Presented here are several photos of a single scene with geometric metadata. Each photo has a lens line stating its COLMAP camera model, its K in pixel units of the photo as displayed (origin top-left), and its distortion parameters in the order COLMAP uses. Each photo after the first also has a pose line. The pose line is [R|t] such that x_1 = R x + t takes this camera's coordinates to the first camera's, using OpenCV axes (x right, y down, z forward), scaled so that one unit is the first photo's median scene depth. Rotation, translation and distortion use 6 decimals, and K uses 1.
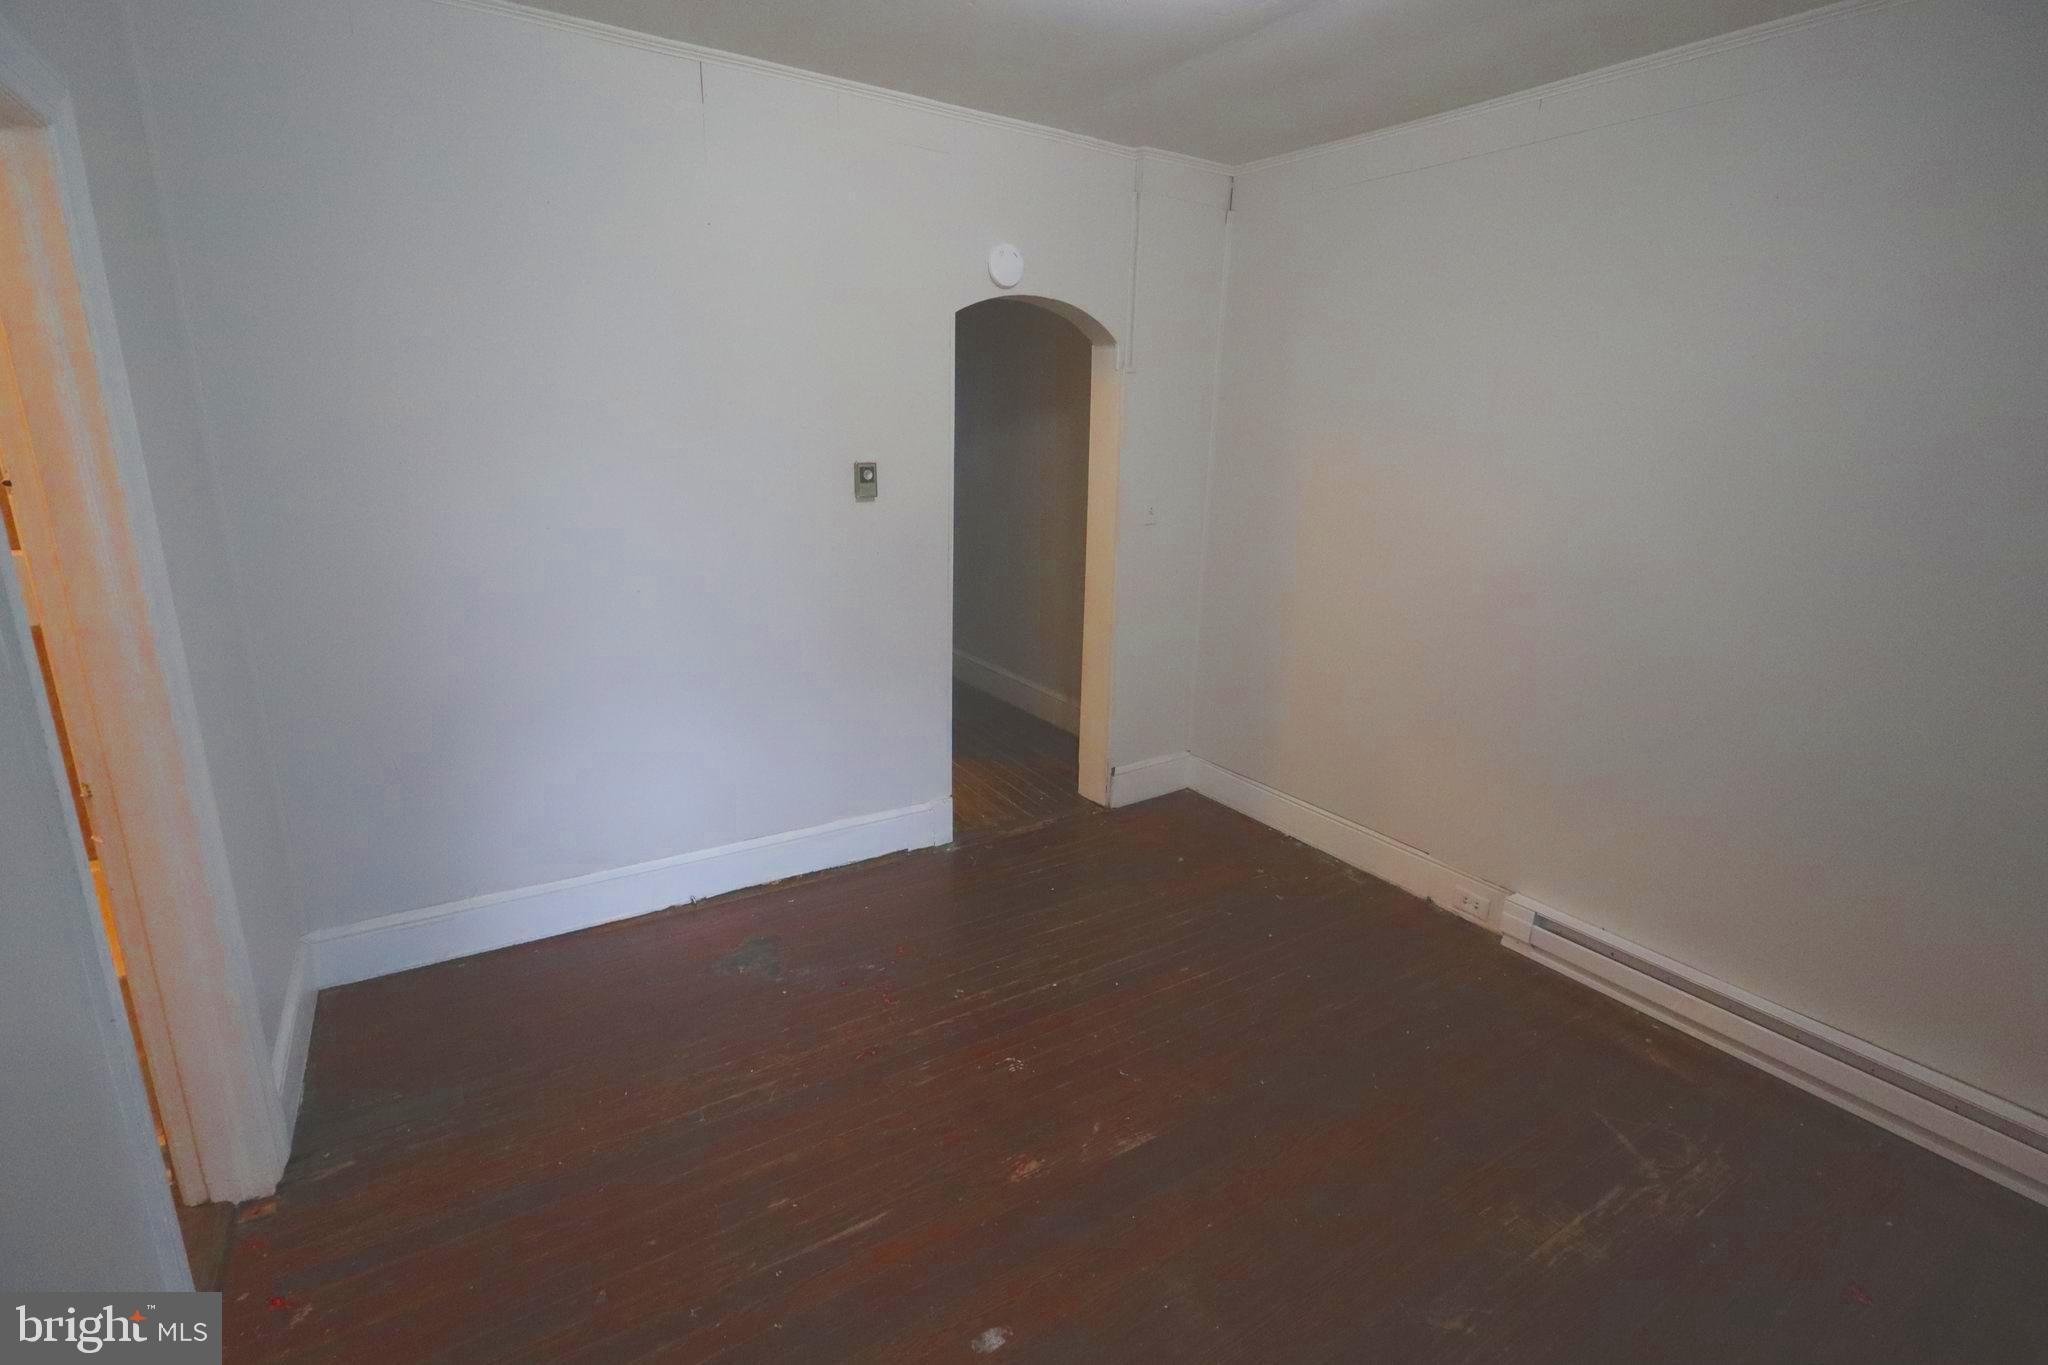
lens RADIAL K [[941.0, 0, 1023.1], [0, 941.0, 680.3], [0, 0, 1]] dist [-0.003731, 0.000277]
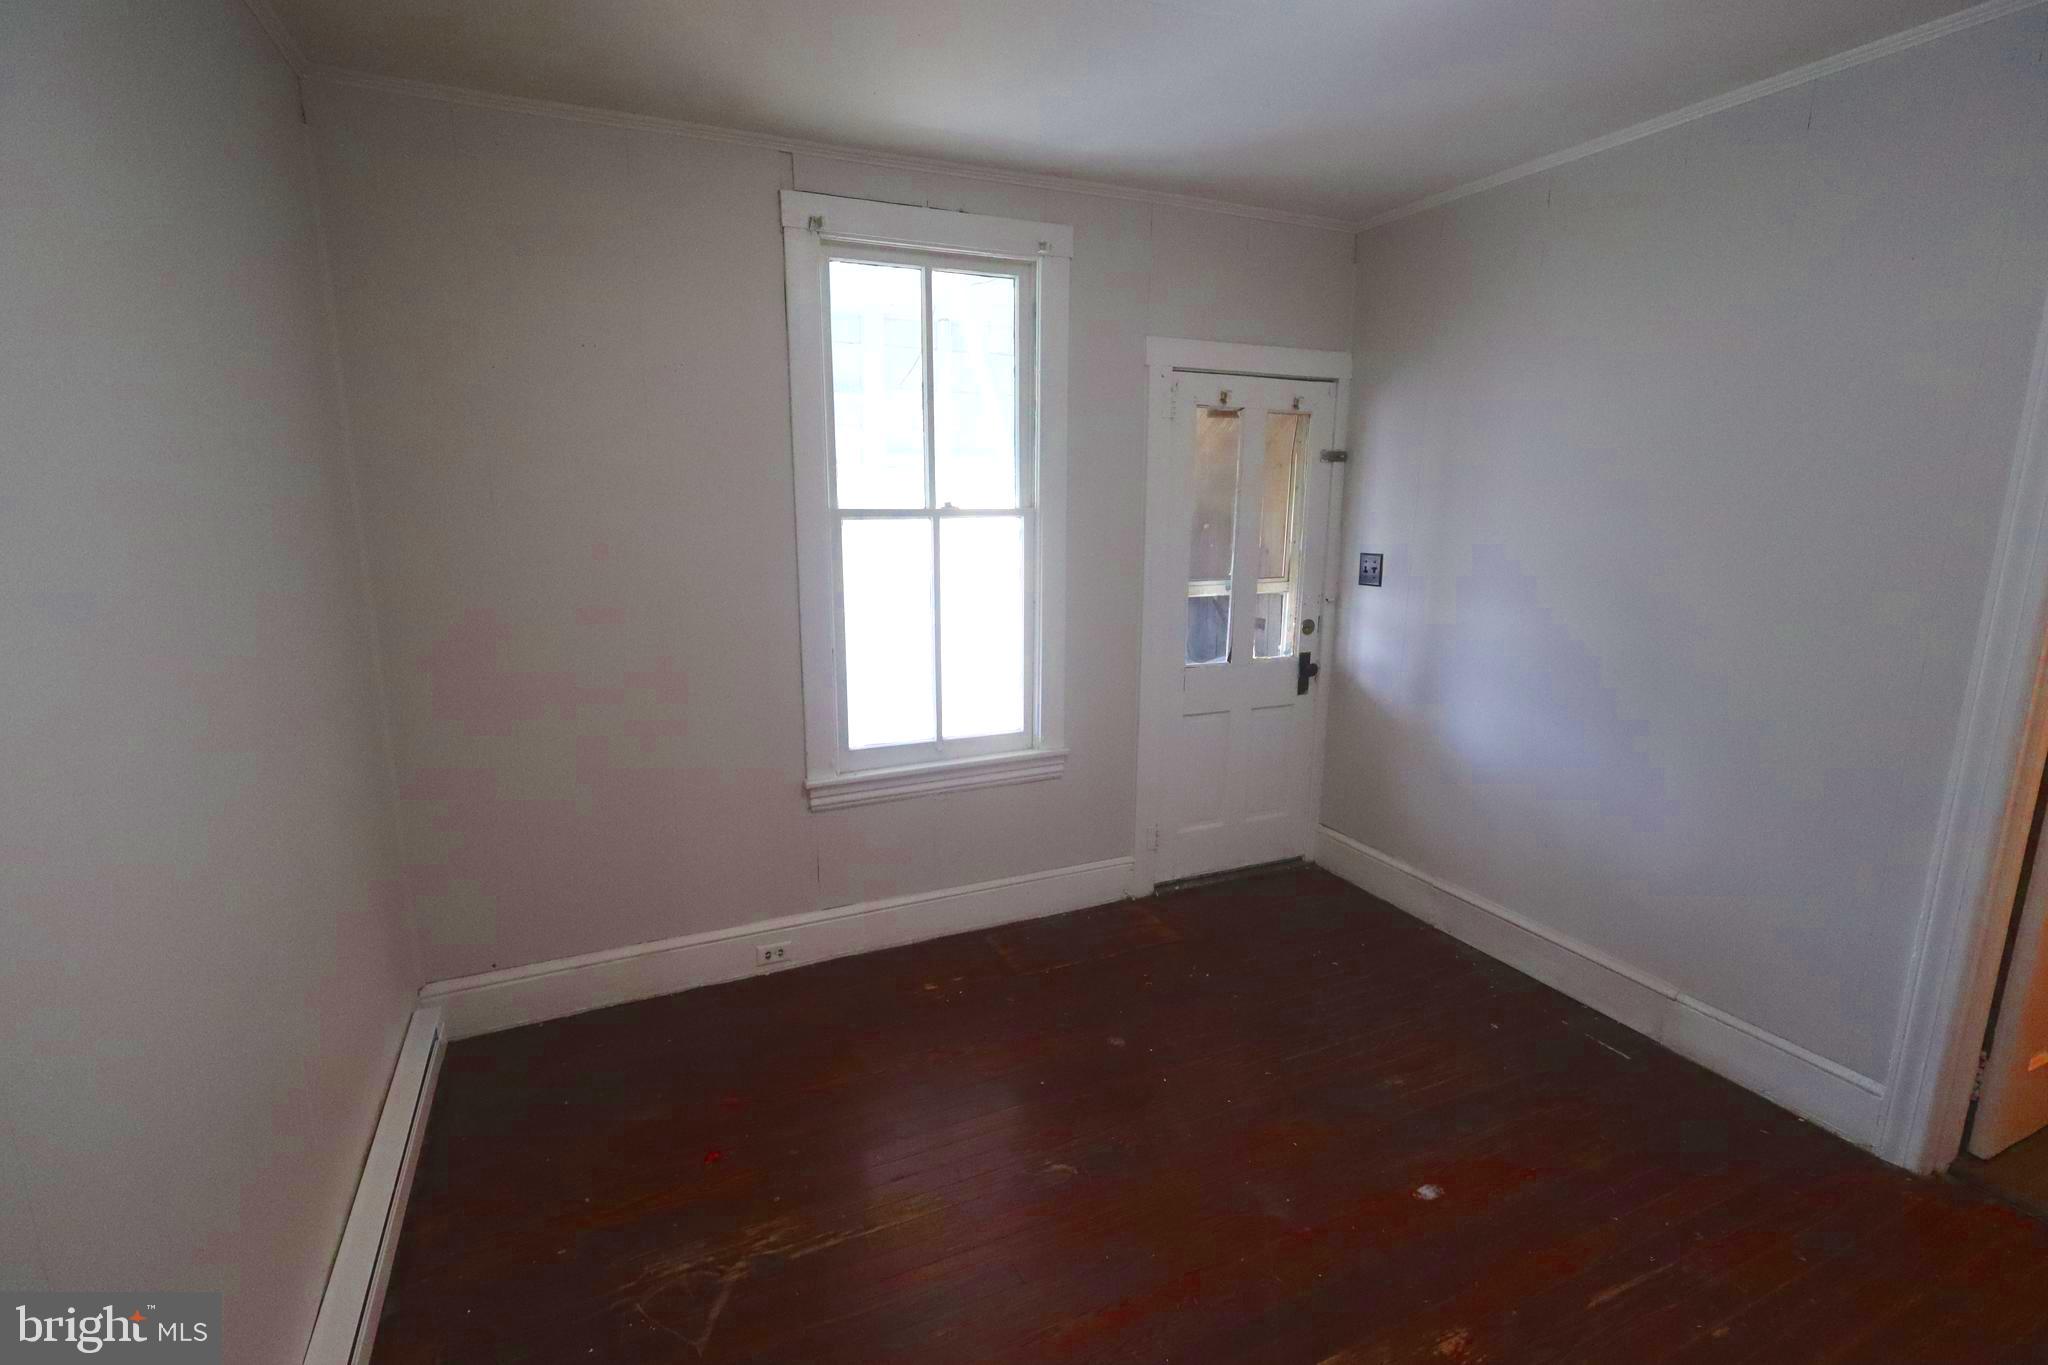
lens RADIAL K [[941.0, 0, 1023.1], [0, 941.0, 680.3], [0, 0, 1]] dist [-0.003731, 0.000277]
pose [[-0.989741, -0.050529, 0.133637, 0.283094], [0.013859, 0.897006, 0.441800, -0.370608], [-0.142197, 0.439120, -0.887104, 1.433375]]
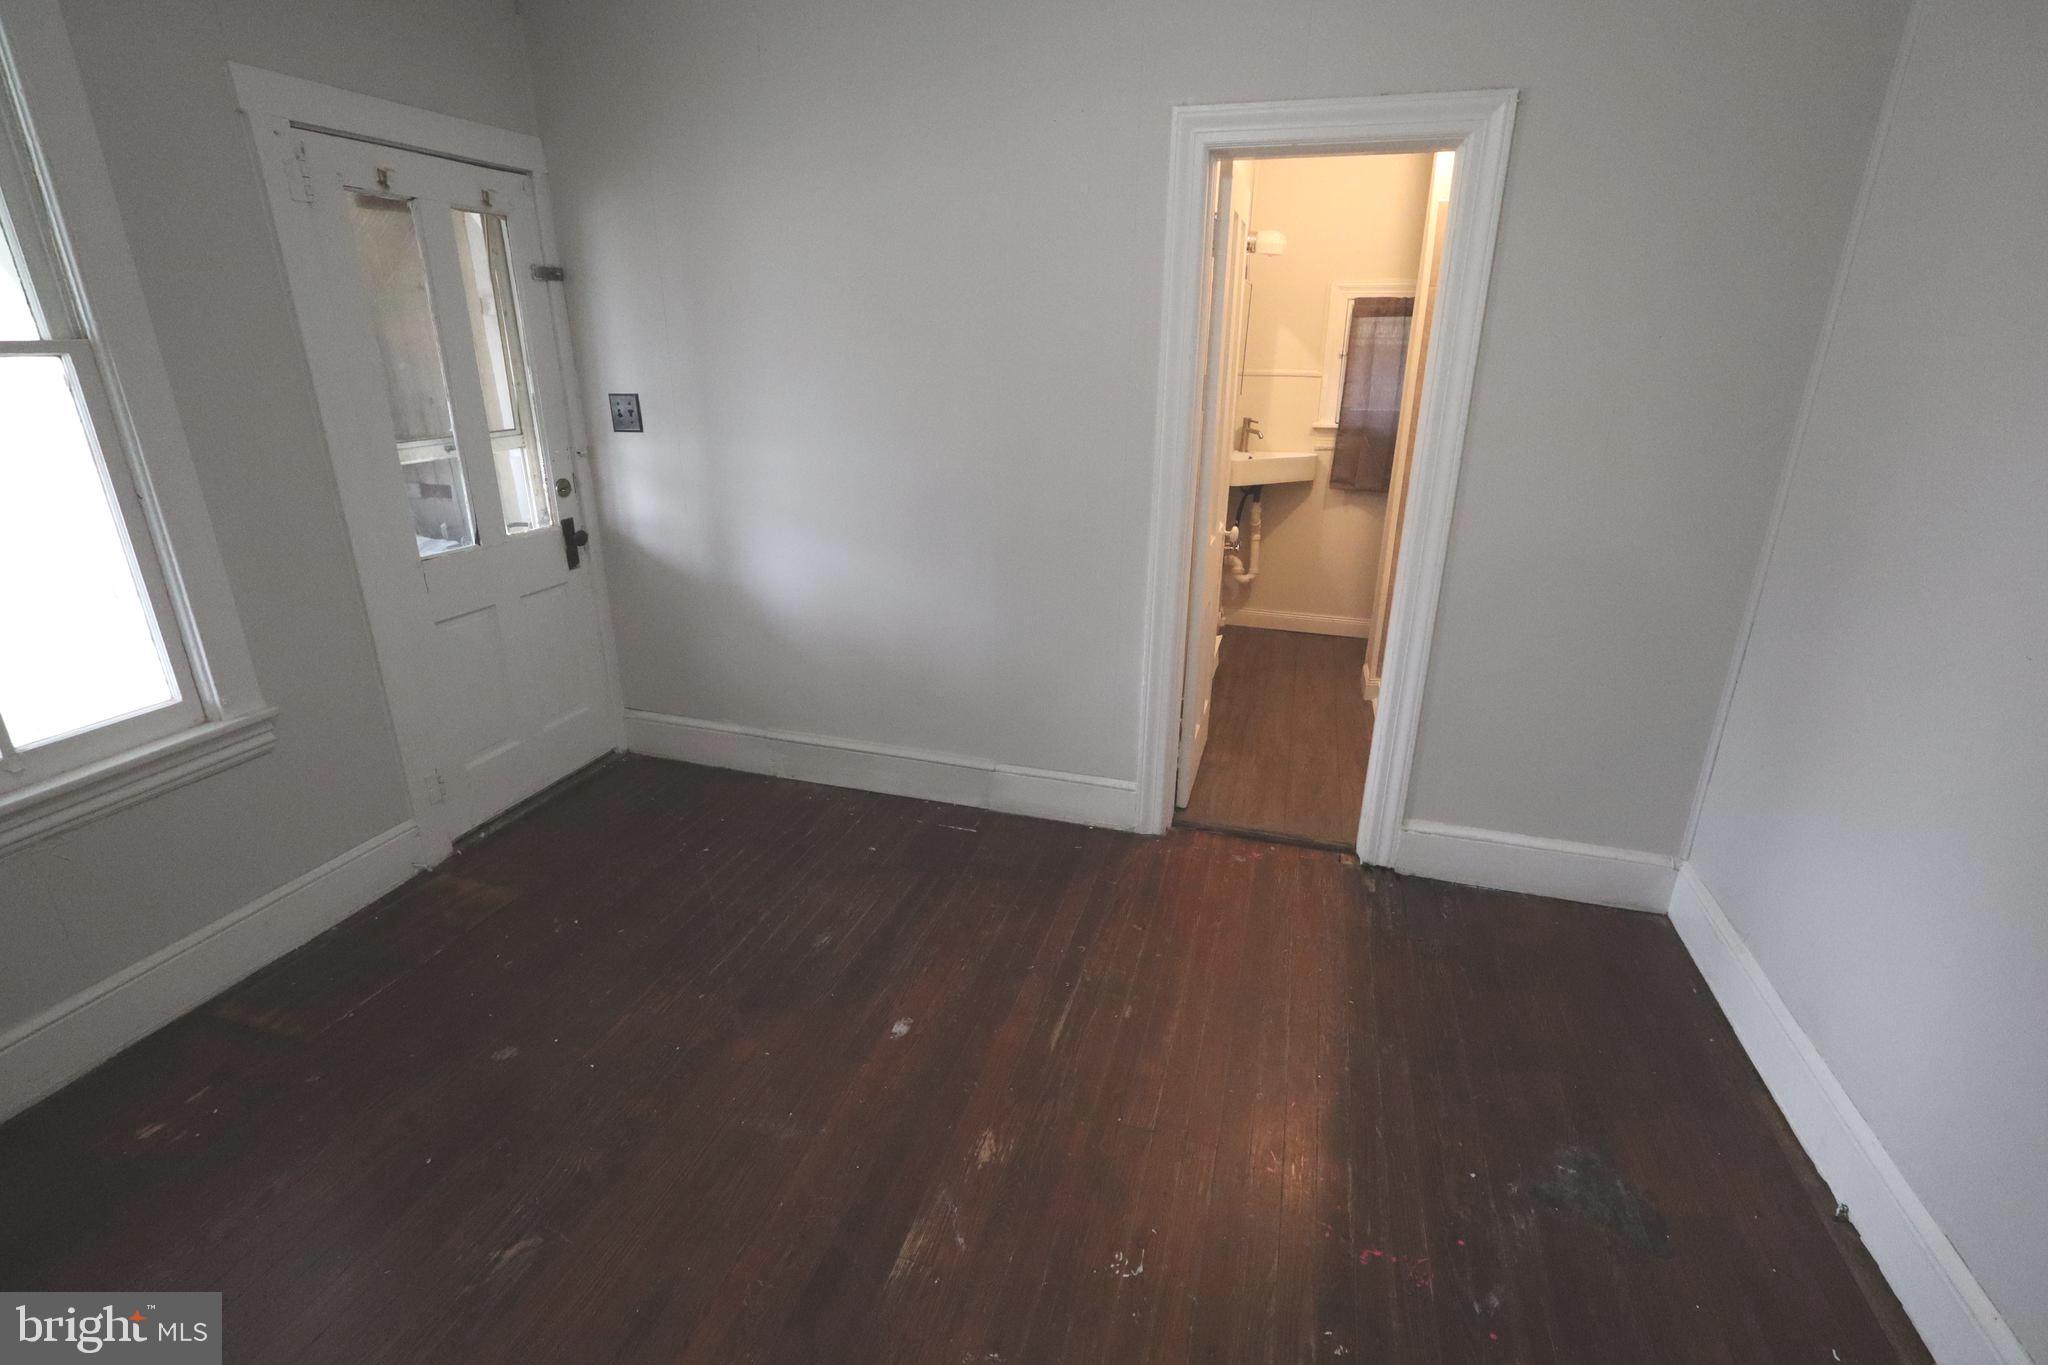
lens RADIAL K [[941.0, 0, 1023.1], [0, 941.0, 680.3], [0, 0, 1]] dist [-0.003731, 0.000277]
pose [[-0.759775, 0.199588, -0.618794, 0.416924], [-0.189922, 0.842084, 0.504801, -0.304312], [0.621829, 0.501058, -0.601889, 1.245658]]
